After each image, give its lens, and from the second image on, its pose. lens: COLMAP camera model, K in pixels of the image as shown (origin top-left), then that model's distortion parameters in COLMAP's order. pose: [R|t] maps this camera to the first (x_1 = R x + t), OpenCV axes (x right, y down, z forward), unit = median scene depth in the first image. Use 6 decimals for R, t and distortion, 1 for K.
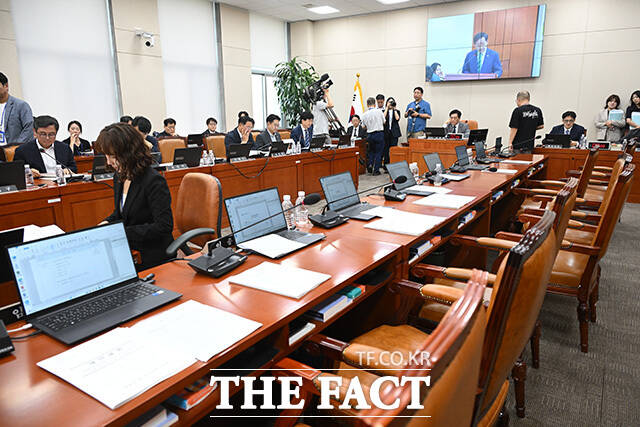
lens RADIAL K [[442.2, 0, 320.0], [0, 442.2, 213.5], [0, 0, 1]] dist [0.003237, -0.002032]
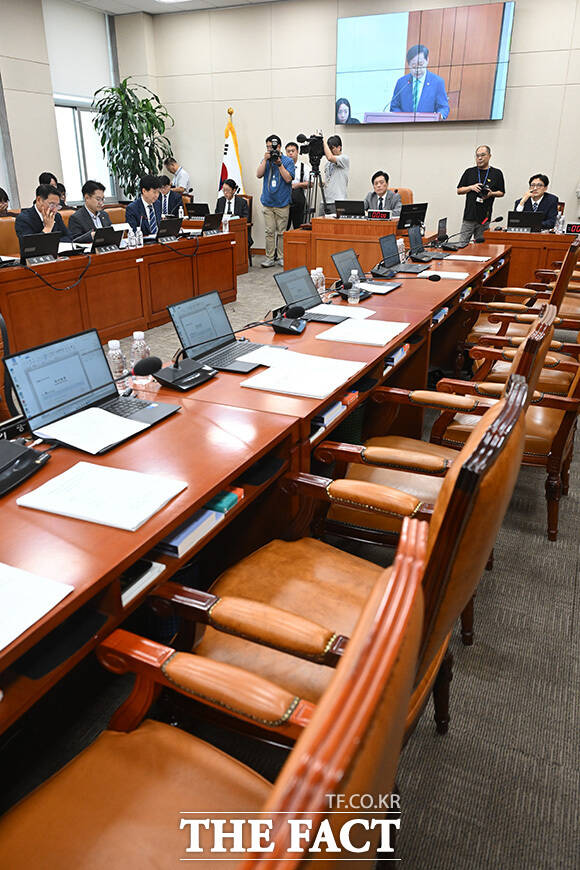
lens RADIAL K [[601.1, 0, 289.0], [0, 601.1, 378.6], [0, 0, 1]] dist [0.003237, -0.002032]
pose [[0.989288, -0.052054, 0.136381, 0.042106], [0.028531, 0.985191, 0.169069, -0.105665], [-0.143162, -0.163367, 0.976123, 0.119590]]
